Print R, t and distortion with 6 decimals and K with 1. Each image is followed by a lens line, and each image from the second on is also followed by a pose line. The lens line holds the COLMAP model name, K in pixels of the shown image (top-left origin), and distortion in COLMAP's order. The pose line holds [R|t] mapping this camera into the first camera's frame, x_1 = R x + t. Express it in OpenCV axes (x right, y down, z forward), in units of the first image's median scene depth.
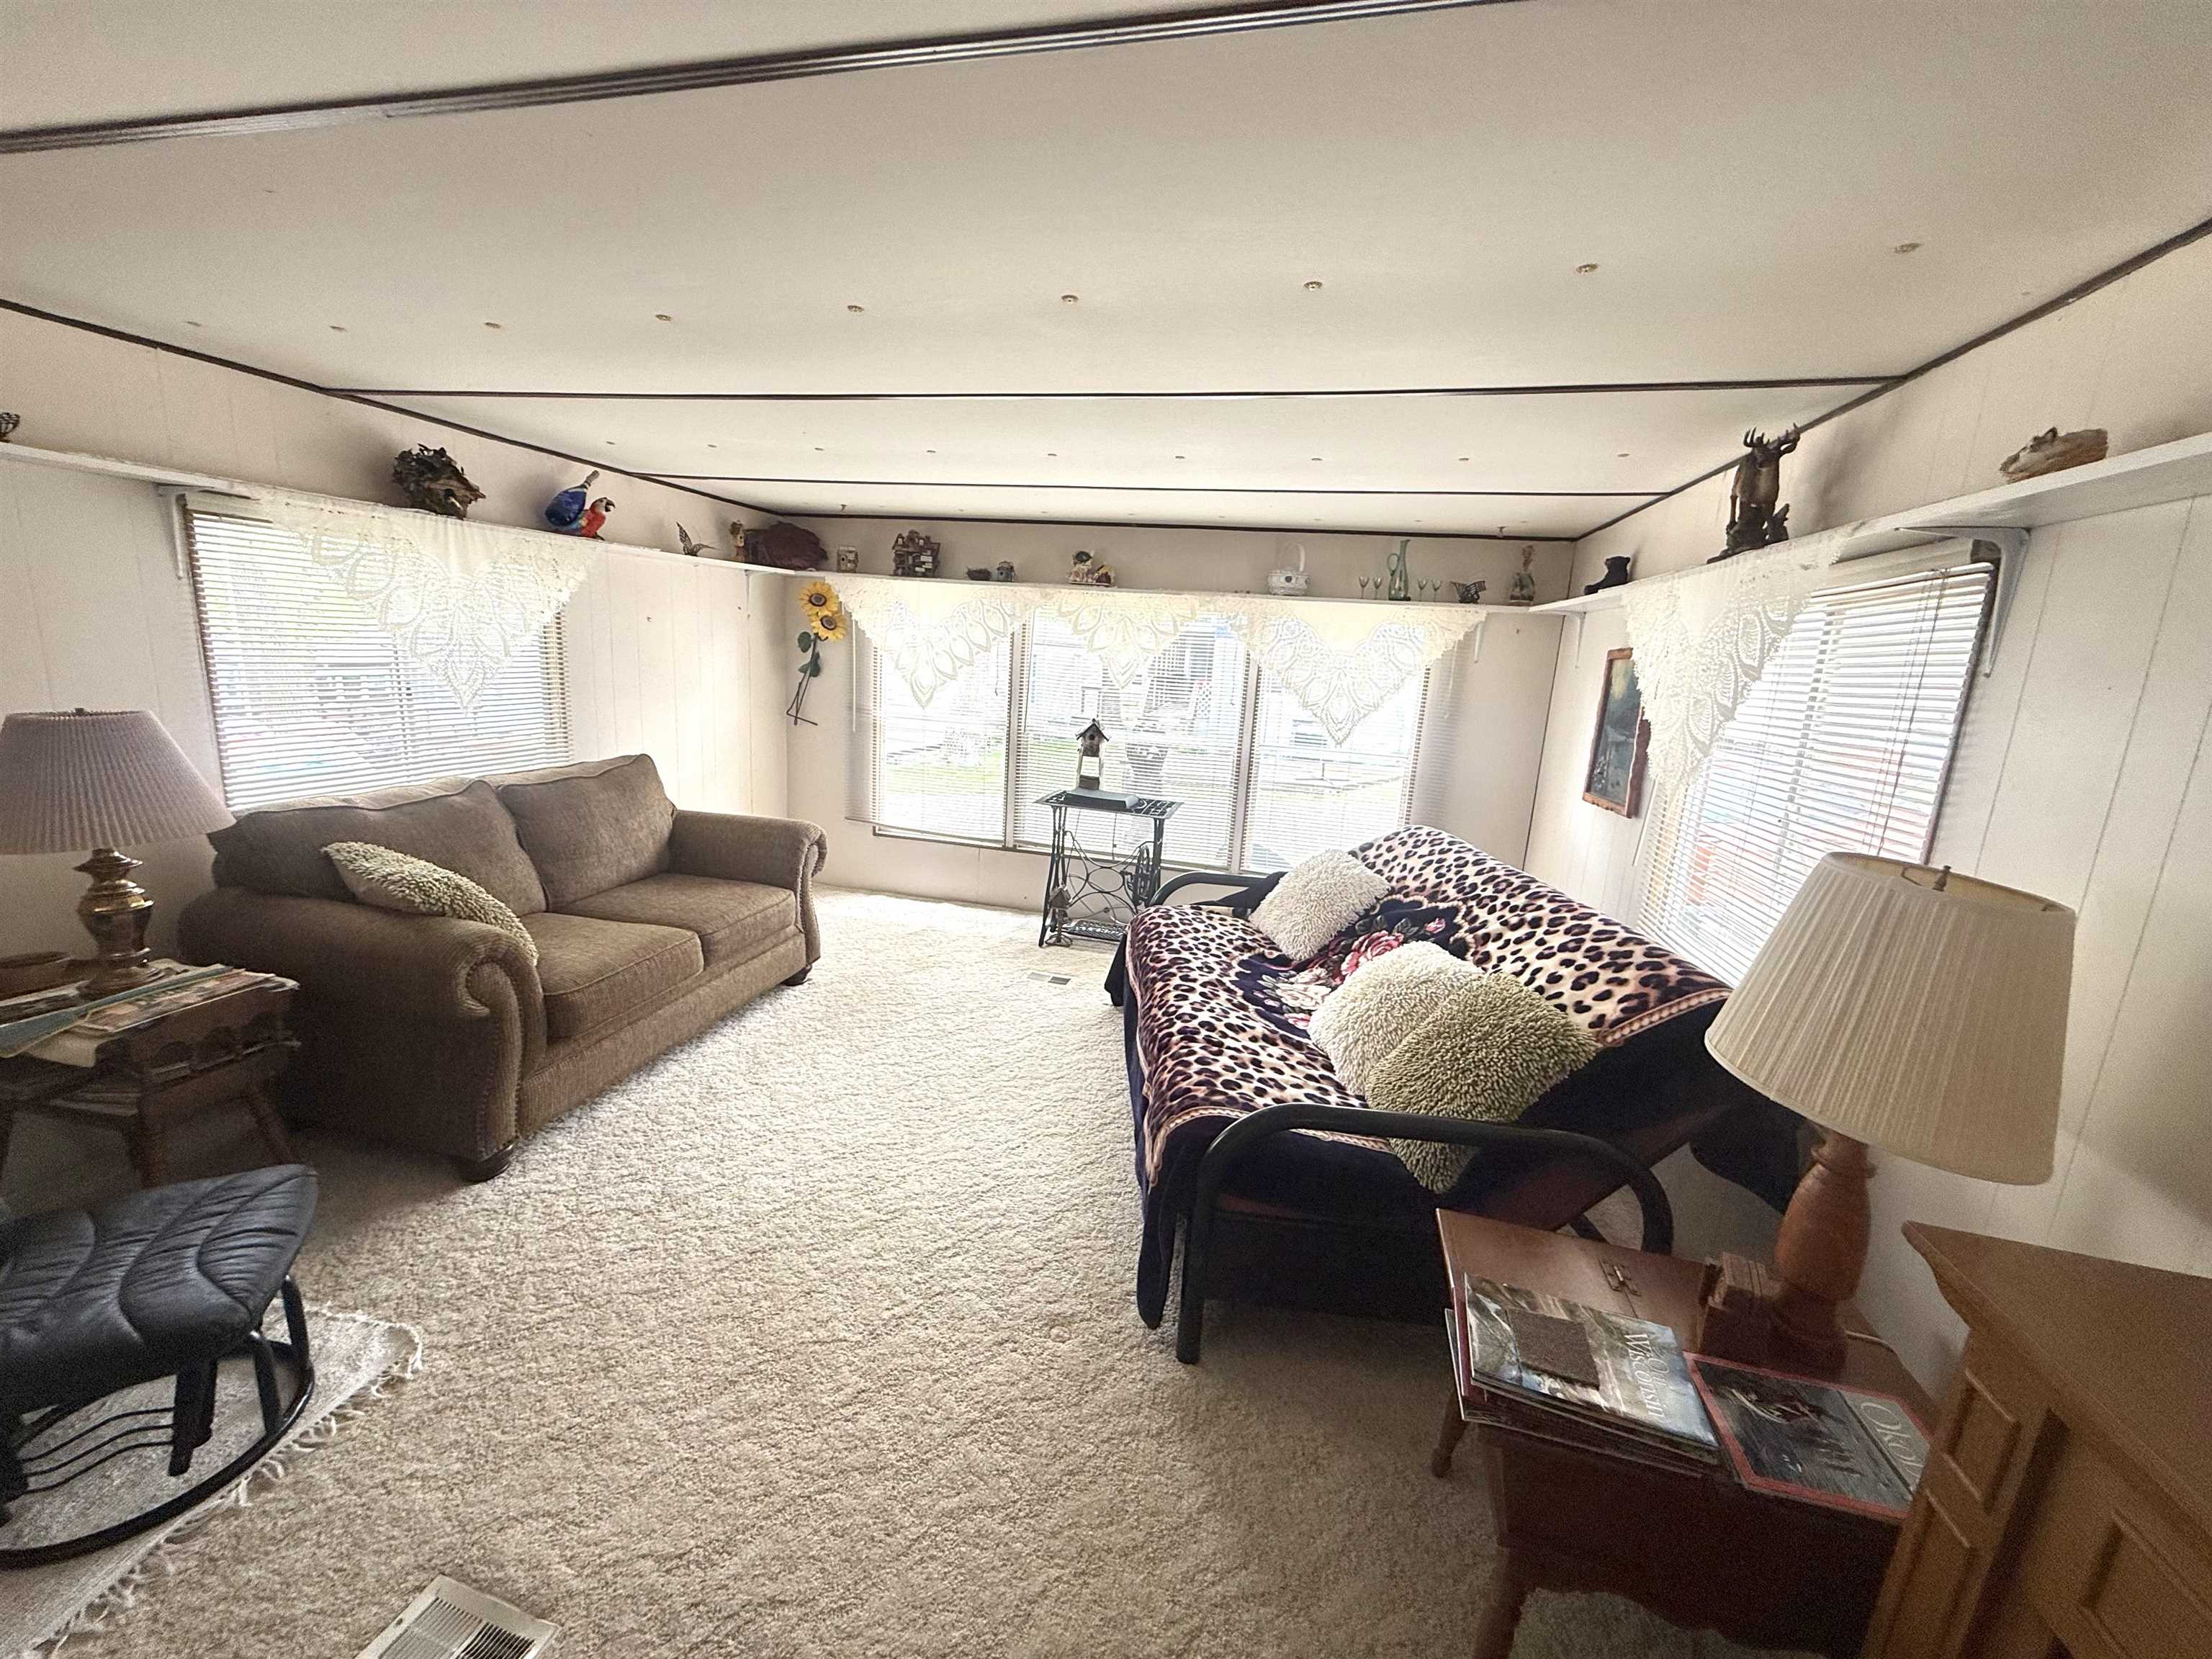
lens RADIAL K [[884.6, 0, 1107.0], [0, 884.6, 828.5], [0, 0, 1]] dist [-0.001752, 0.000506]
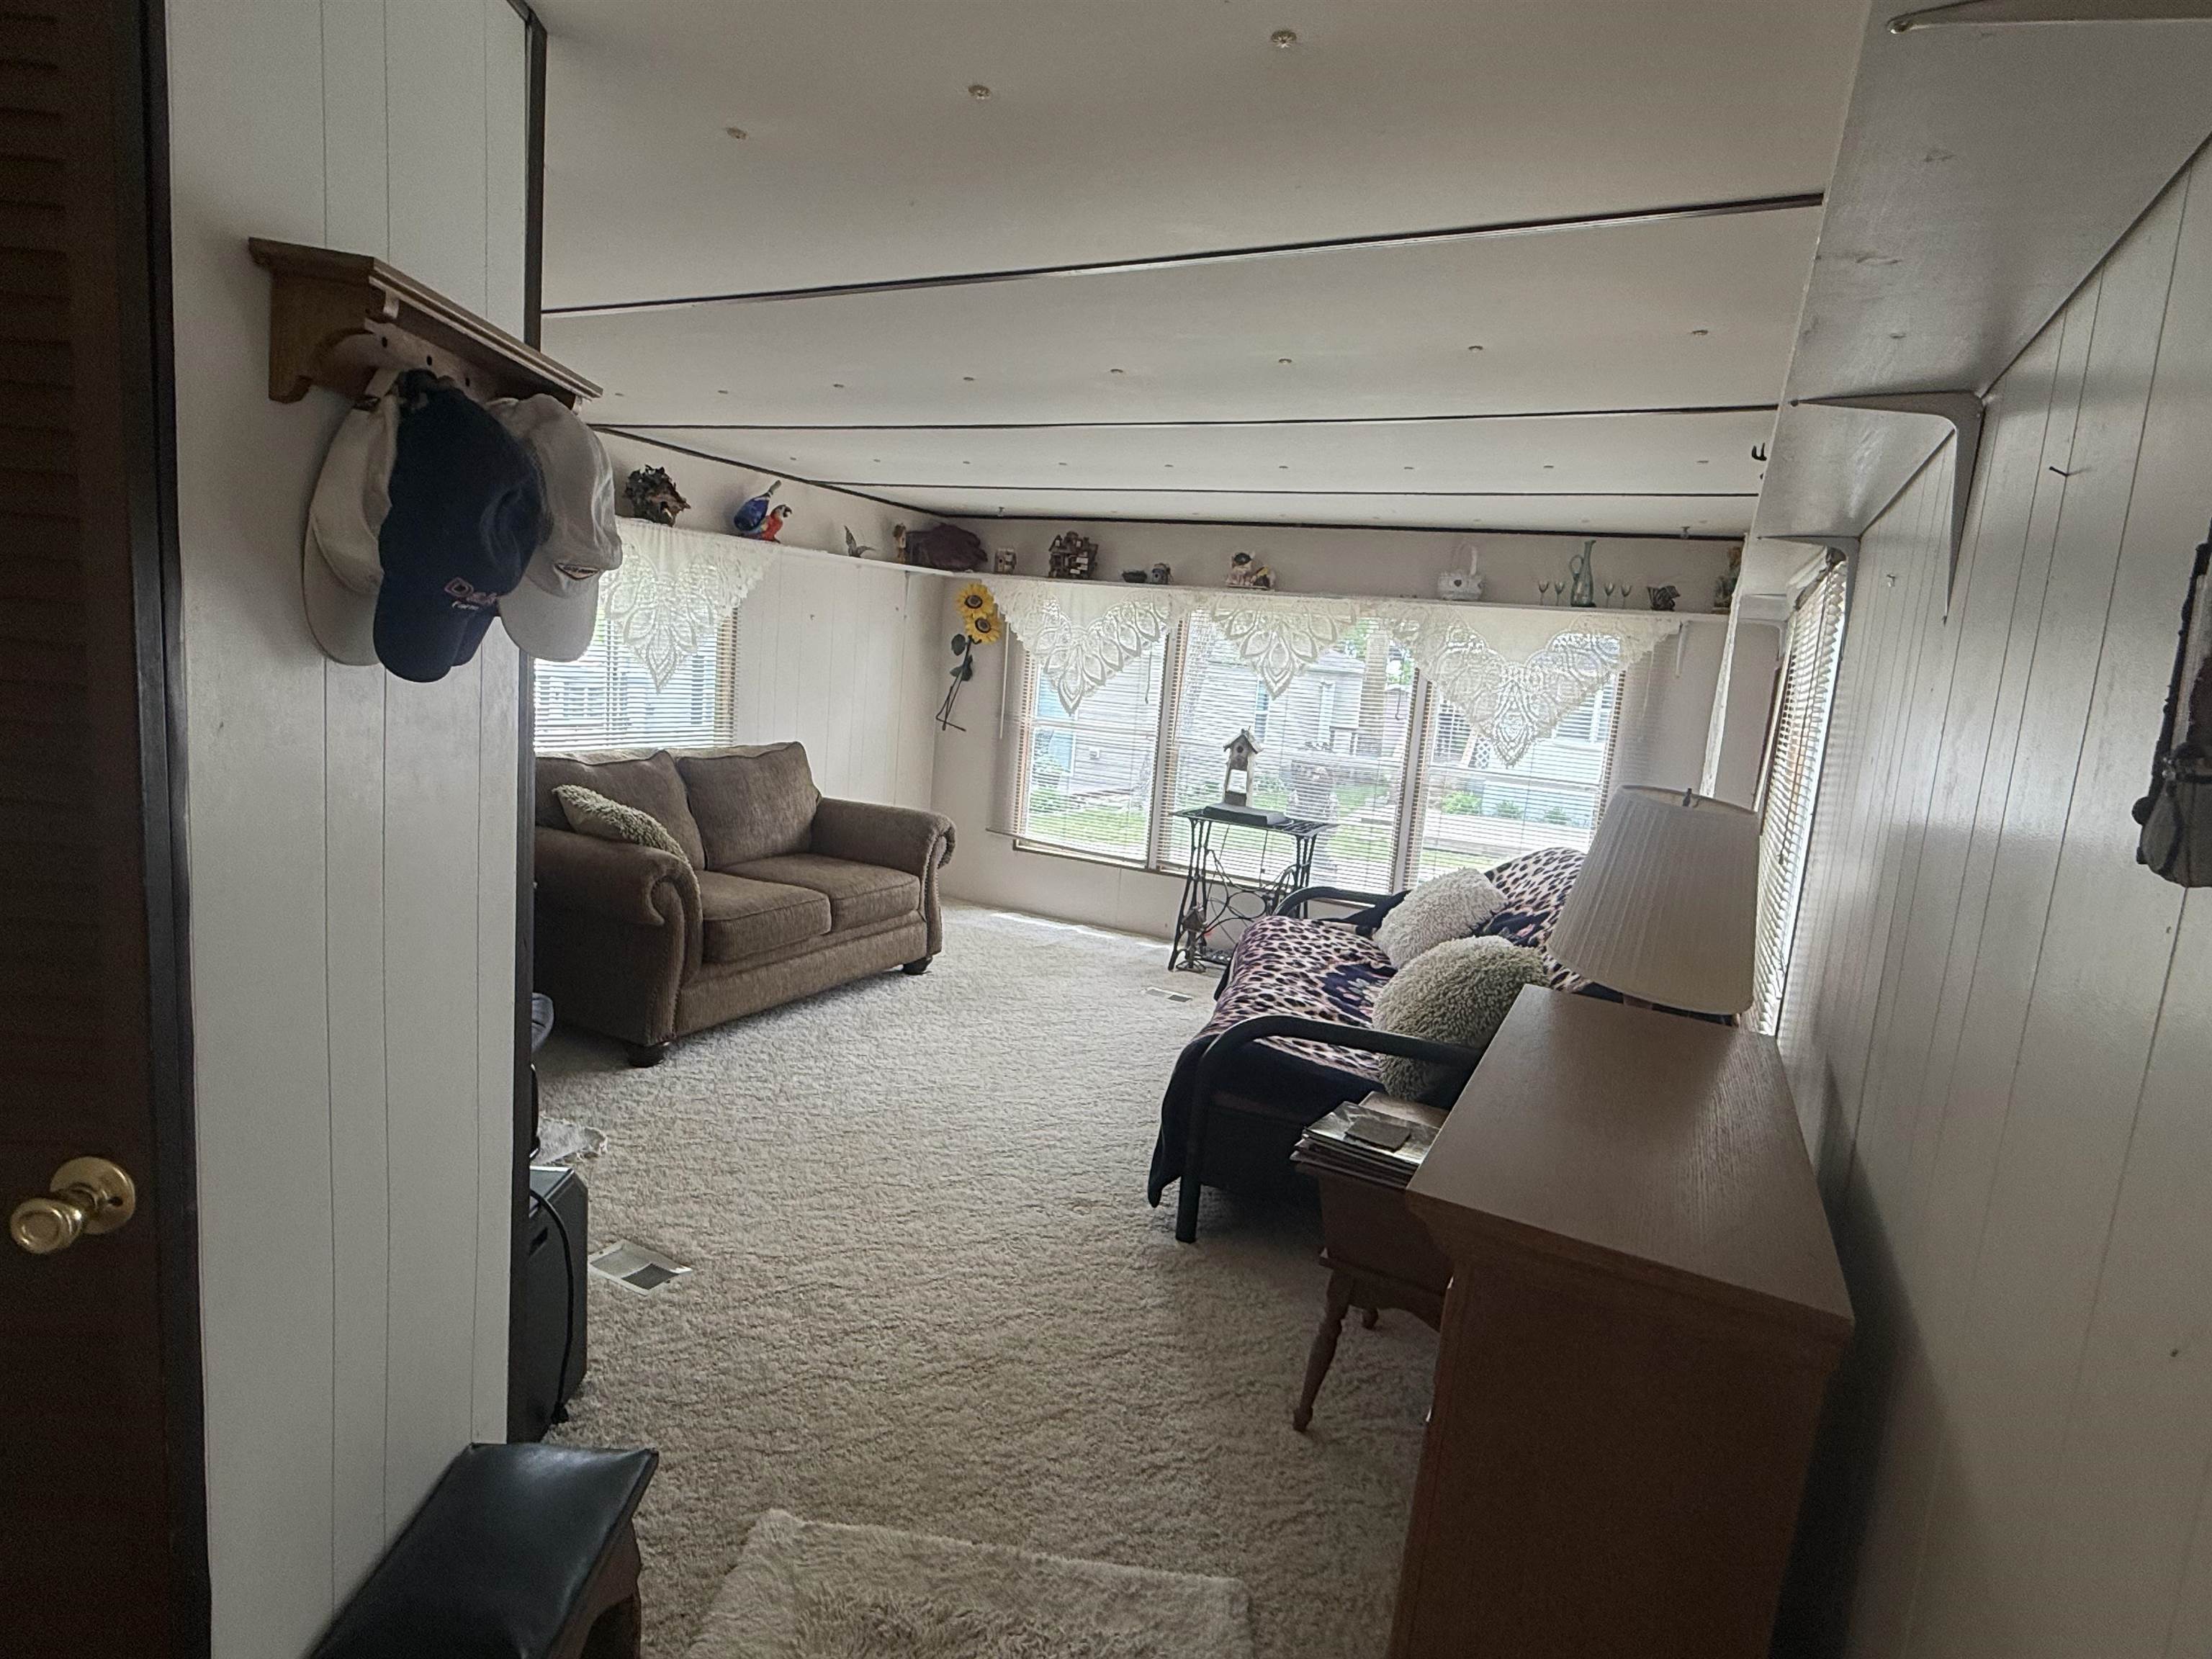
lens RADIAL K [[1188.9, 0, 1104.3], [0, 1188.9, 834.1], [0, 0, 1]] dist [-0.004753, -0.000664]
pose [[0.973245, 0.052738, -0.223633, 0.168704], [-0.068347, 0.995693, -0.062638, 0.096754], [0.219367, 0.076247, 0.972658, -0.313516]]
